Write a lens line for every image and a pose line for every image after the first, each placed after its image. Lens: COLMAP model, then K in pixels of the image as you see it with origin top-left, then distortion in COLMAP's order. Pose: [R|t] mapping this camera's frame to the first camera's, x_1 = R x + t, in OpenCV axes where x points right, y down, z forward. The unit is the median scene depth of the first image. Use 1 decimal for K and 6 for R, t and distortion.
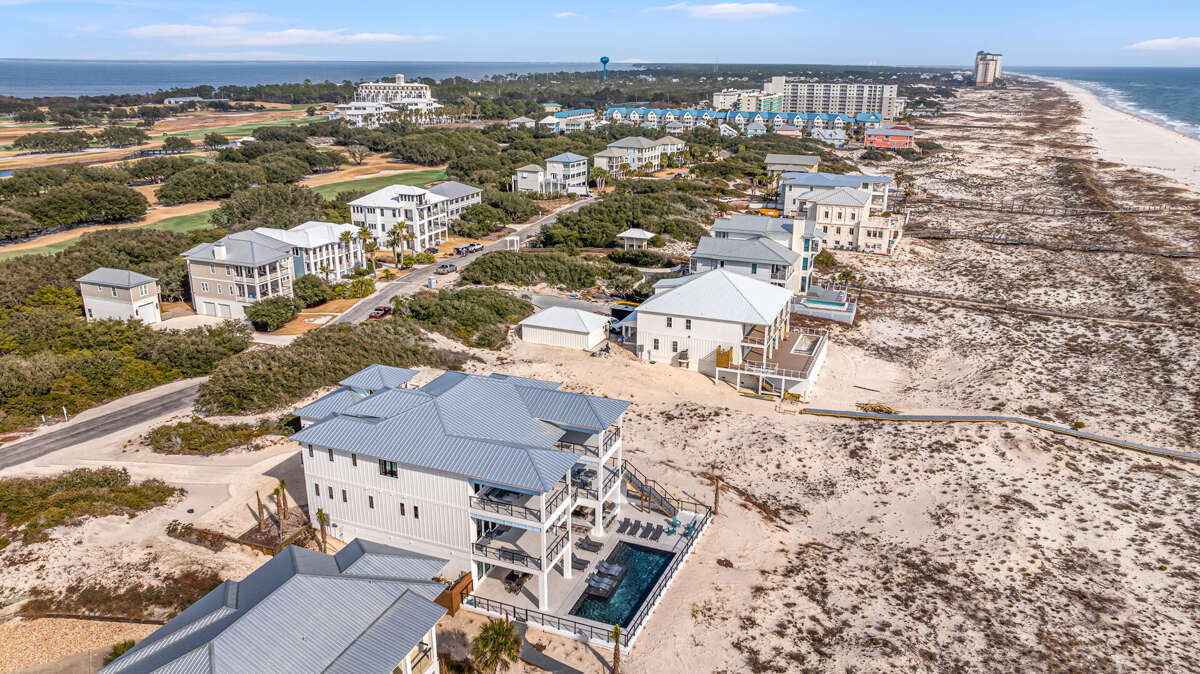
lens RADIAL K [[849.7, 0, 607.1], [0, 849.7, 330.2], [0, 0, 1]] dist [-0.010970, -0.002554]
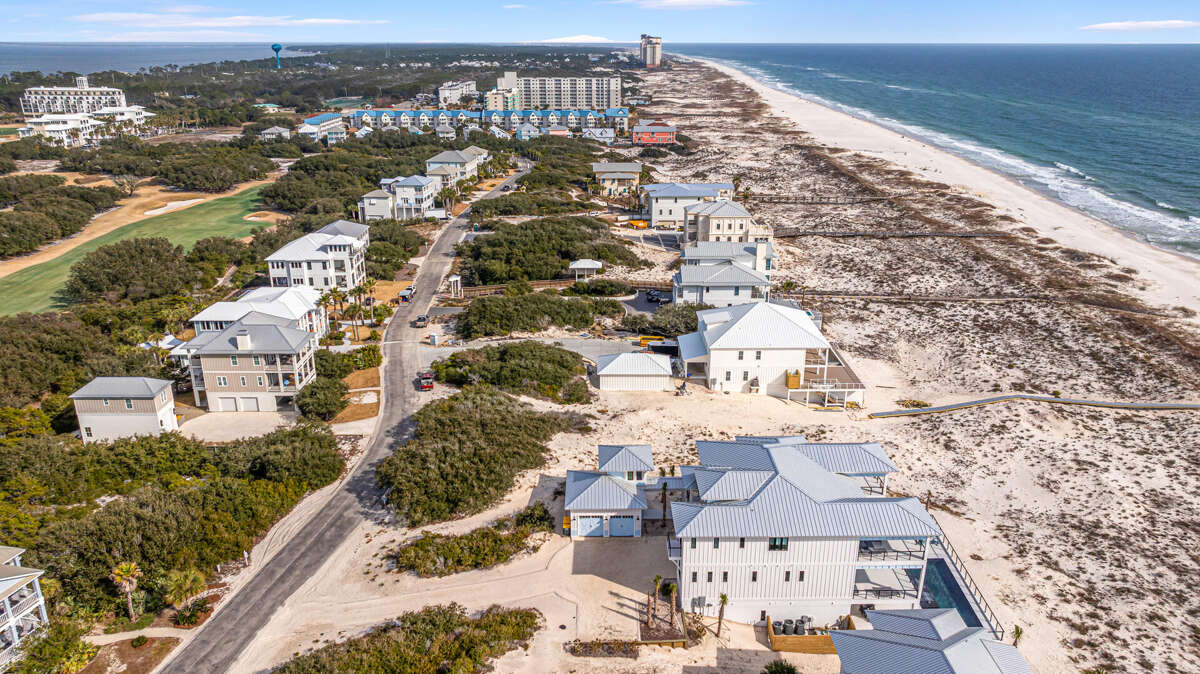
lens RADIAL K [[843.0, 0, 605.4], [0, 843.0, 338.2], [0, 0, 1]] dist [-0.008982, 0.003191]
pose [[0.925580, -0.132391, 0.354646, -0.303194], [0.120165, 0.991151, 0.056387, -0.072830], [-0.358973, -0.009575, 0.933299, 0.013700]]
